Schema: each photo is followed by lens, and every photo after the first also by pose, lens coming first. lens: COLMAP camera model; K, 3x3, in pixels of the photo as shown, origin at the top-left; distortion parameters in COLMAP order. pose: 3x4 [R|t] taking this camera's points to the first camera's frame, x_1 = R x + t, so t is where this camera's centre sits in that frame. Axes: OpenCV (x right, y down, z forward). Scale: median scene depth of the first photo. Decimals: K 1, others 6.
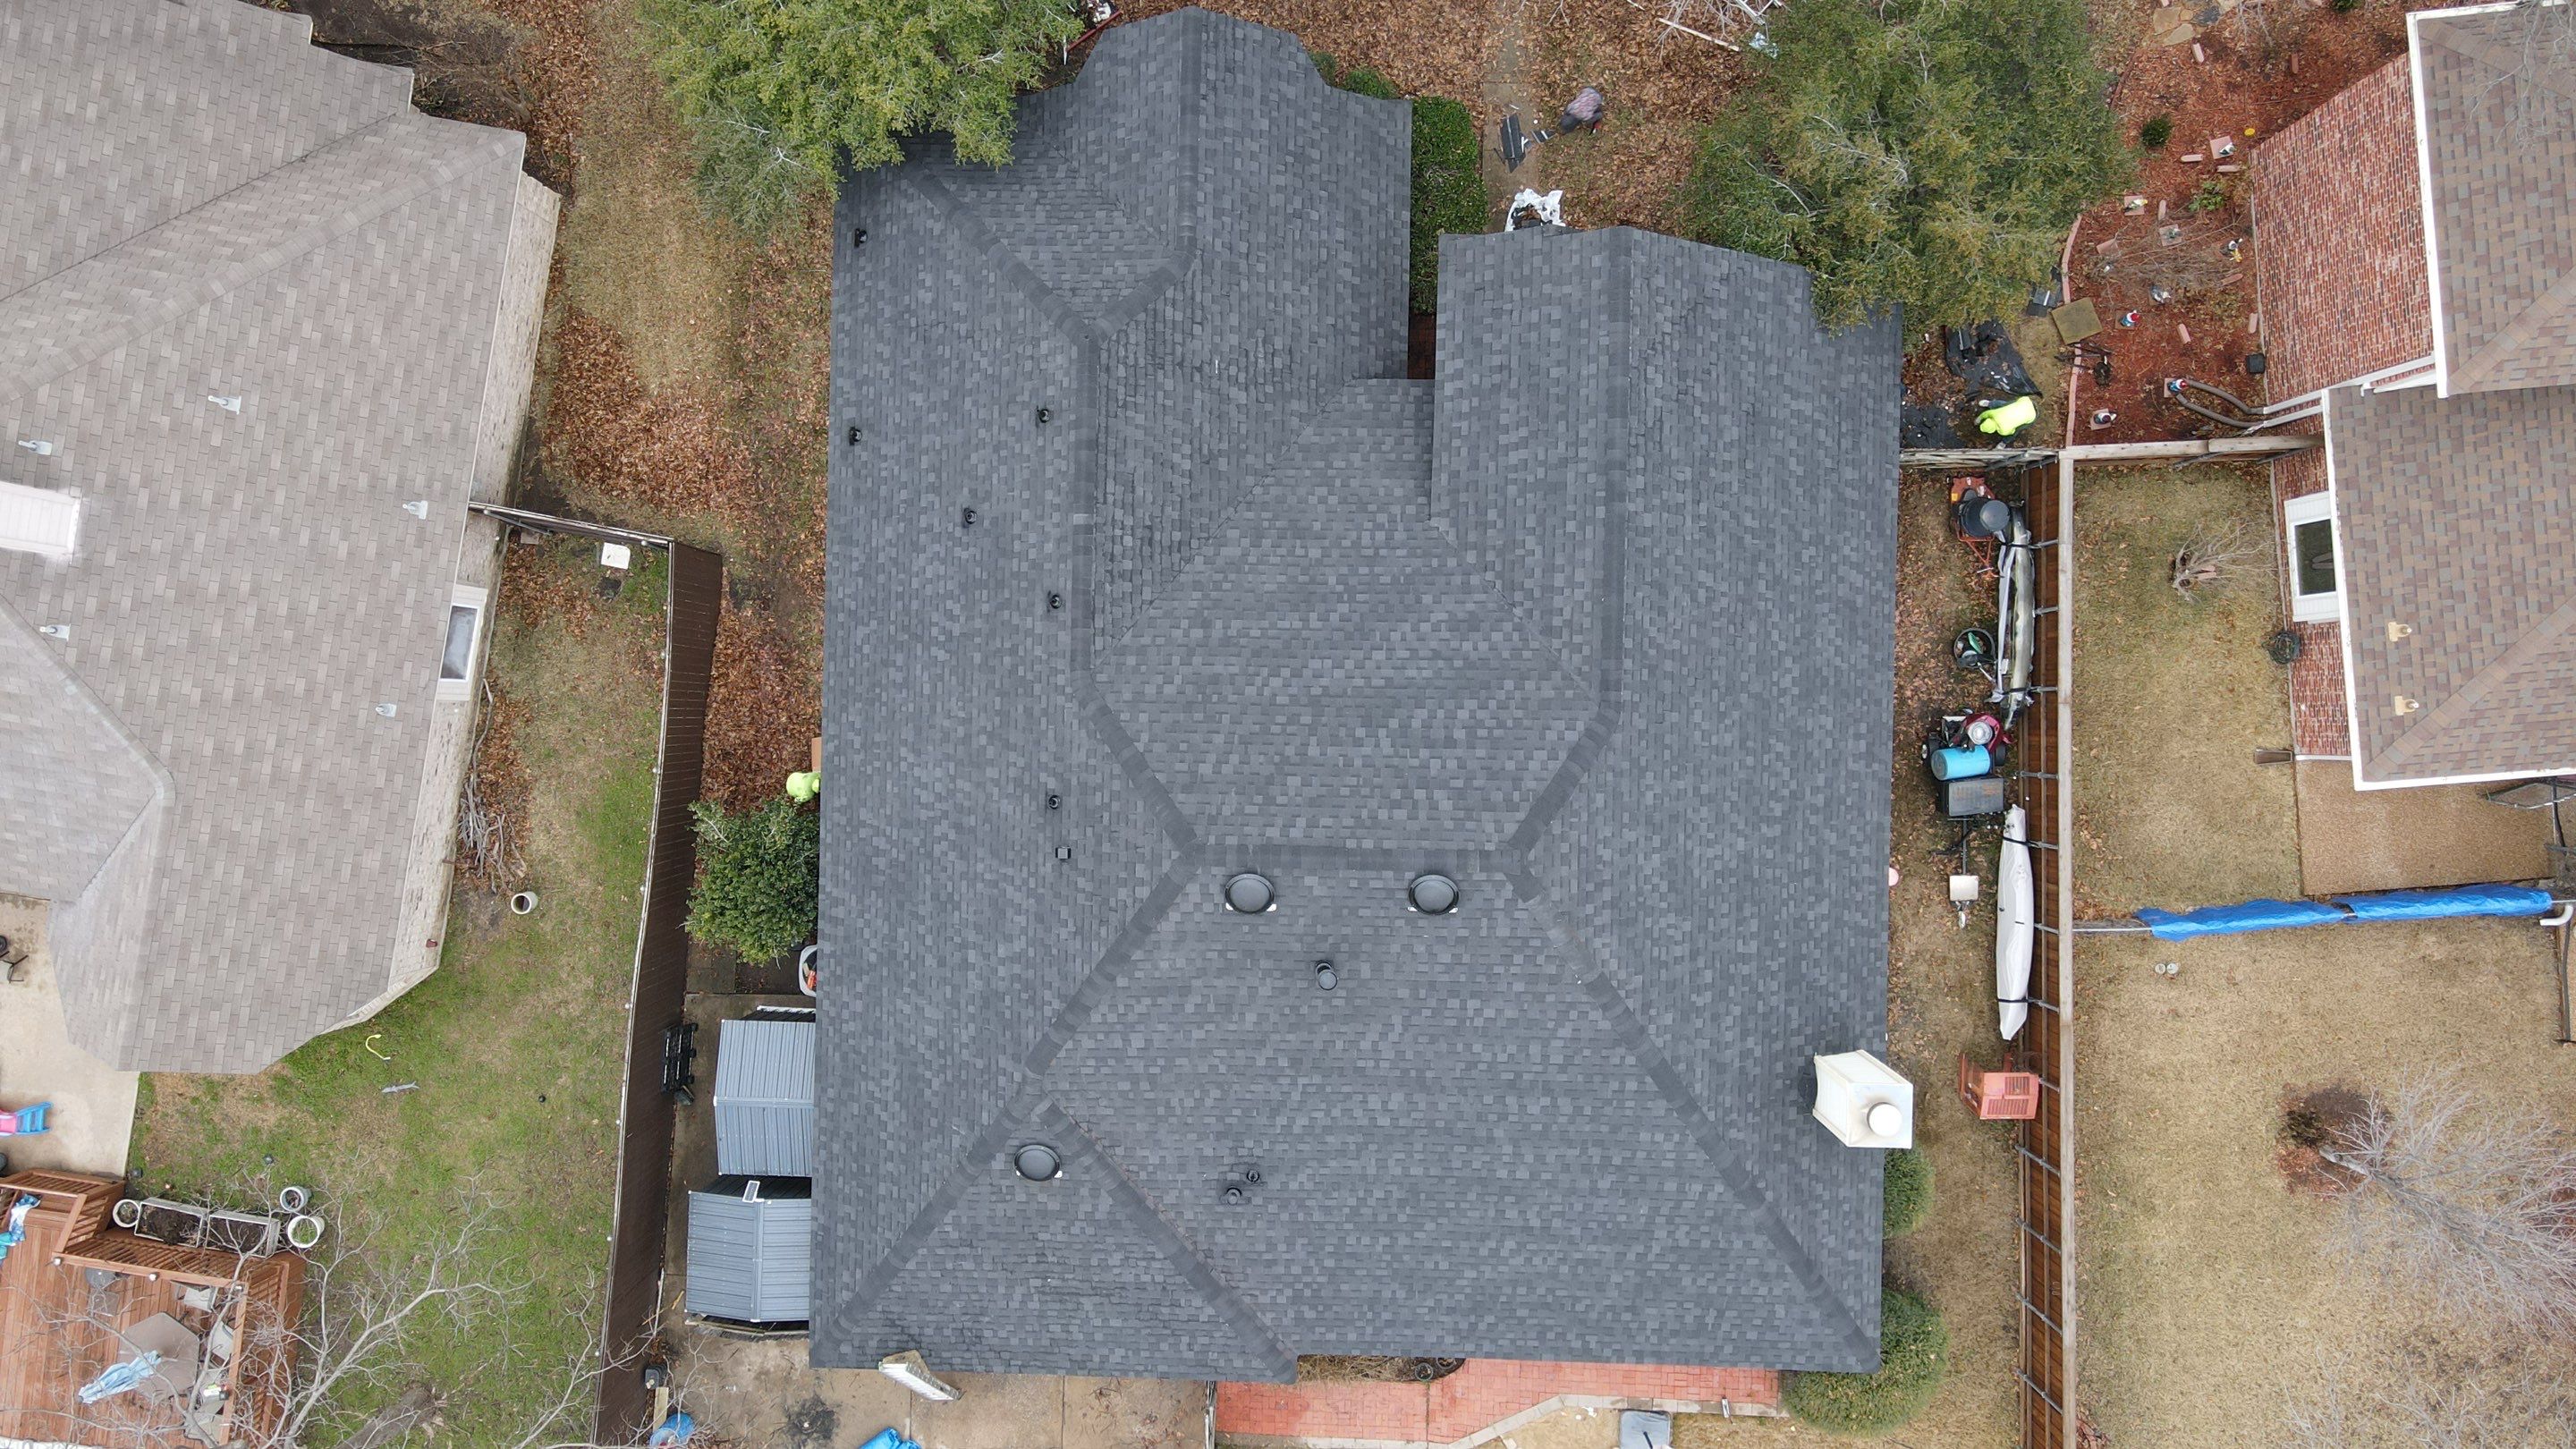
lens RADIAL K [[1889.7, 0, 1285.8], [0, 1889.7, 727.2], [0, 0, 1]] dist [0.009319, 0.014574]
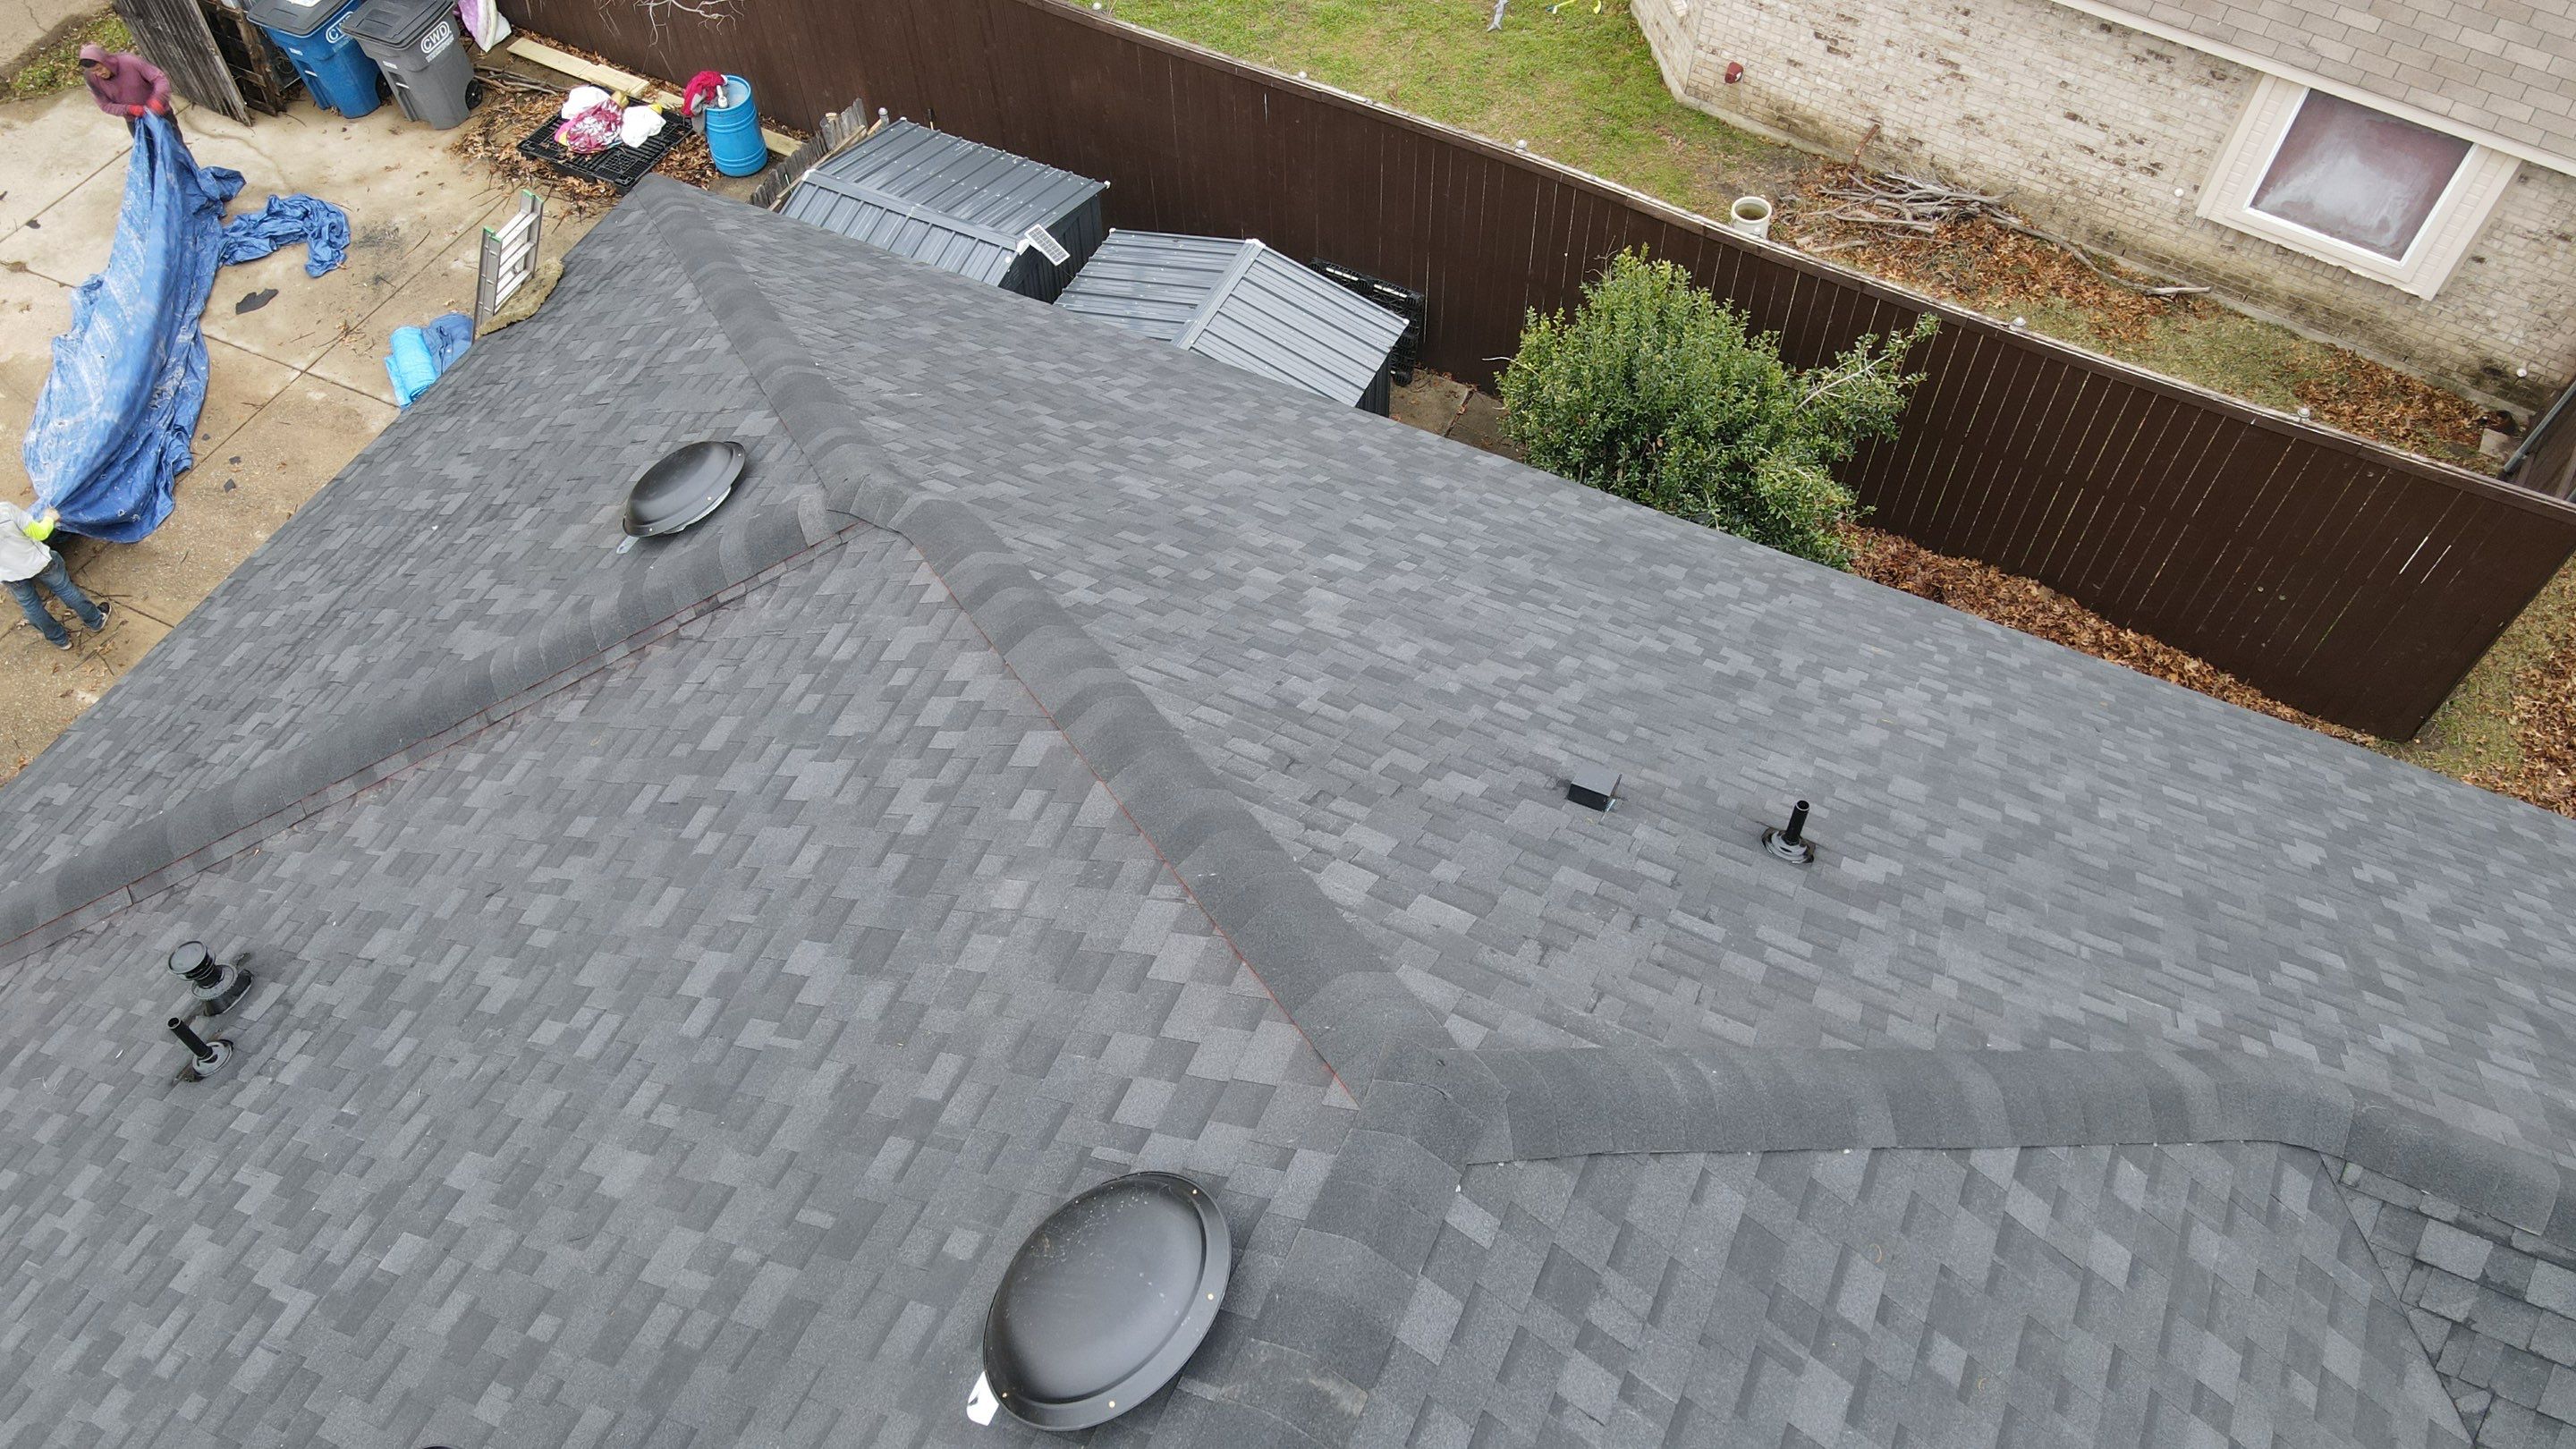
lens RADIAL K [[1889.7, 0, 1276.7], [0, 1889.7, 730.5], [0, 0, 1]] dist [0.009319, 0.014574]
pose [[-0.414104, 0.763039, -0.496275, 0.019682], [-0.910052, -0.336296, 0.242303, 0.043794], [0.017991, 0.551975, 0.833667, 0.742439]]
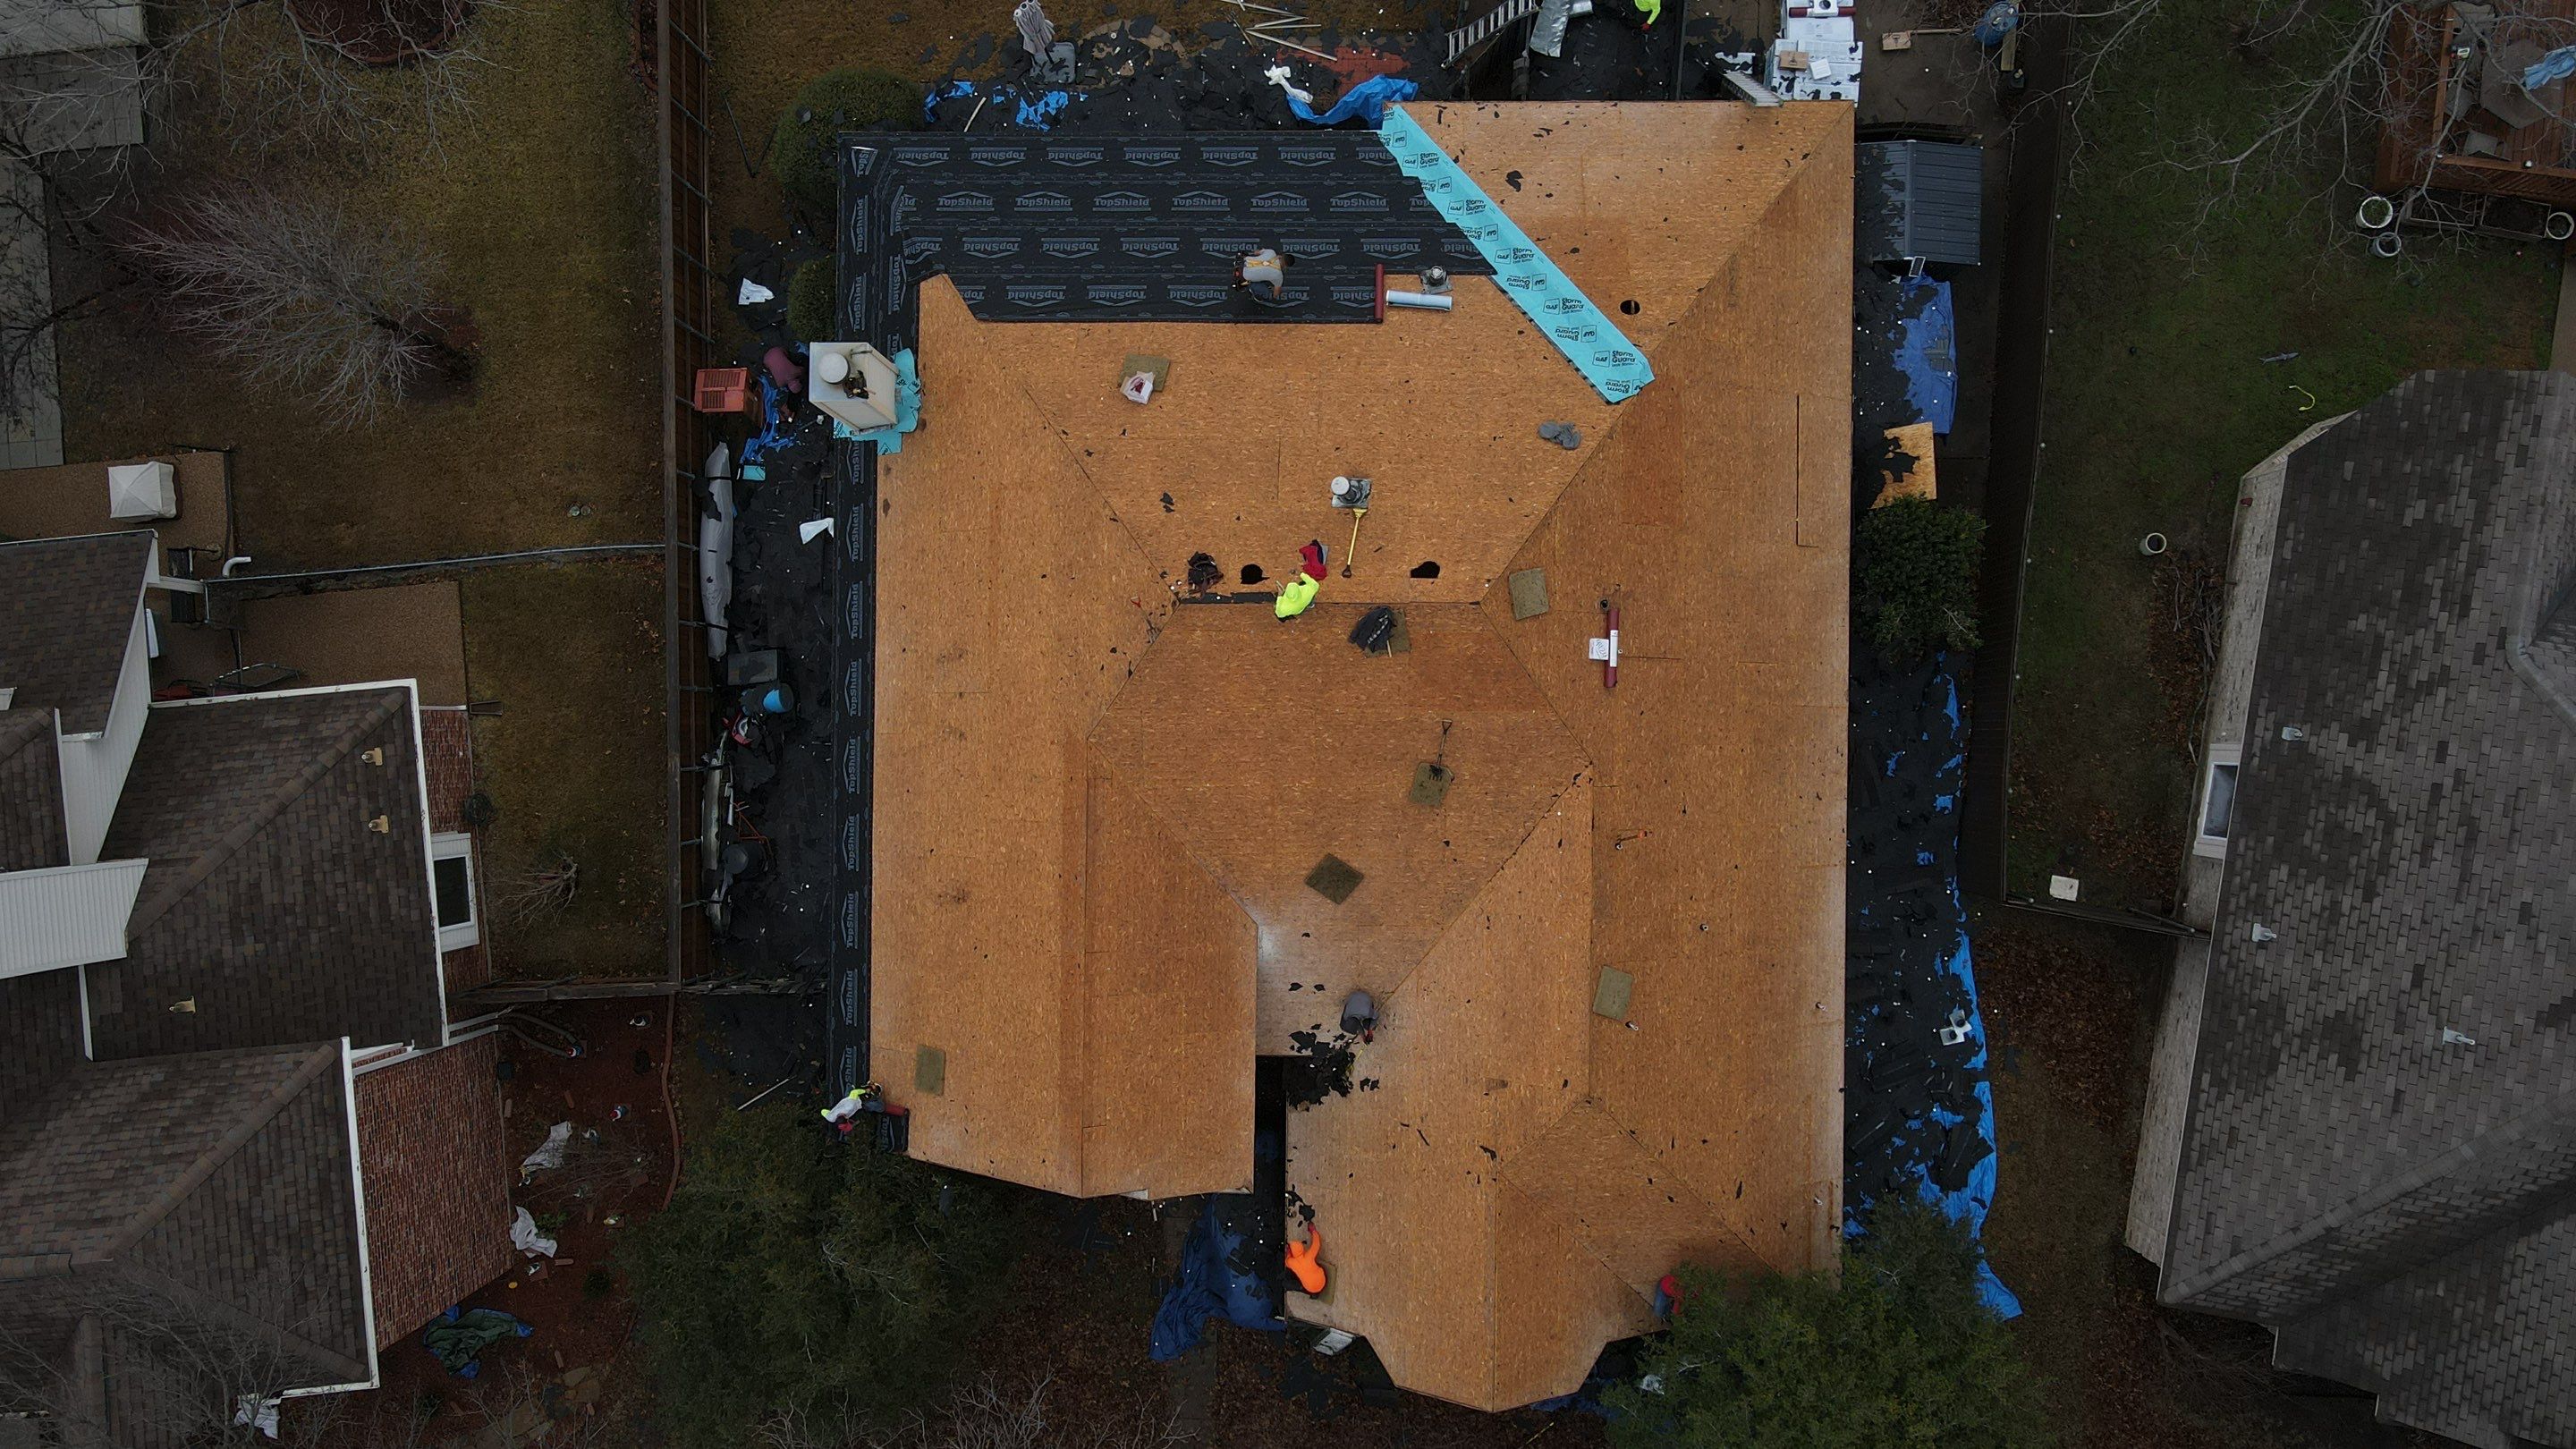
lens RADIAL K [[1889.7, 0, 1278.2], [0, 1889.7, 716.4], [0, 0, 1]] dist [0.009319, 0.014574]
pose [[-0.997110, 0.010986, 0.075178, -0.013096], [-0.010588, -0.999928, 0.005693, -0.000095], [0.075235, 0.004880, 0.997154, -0.050119]]
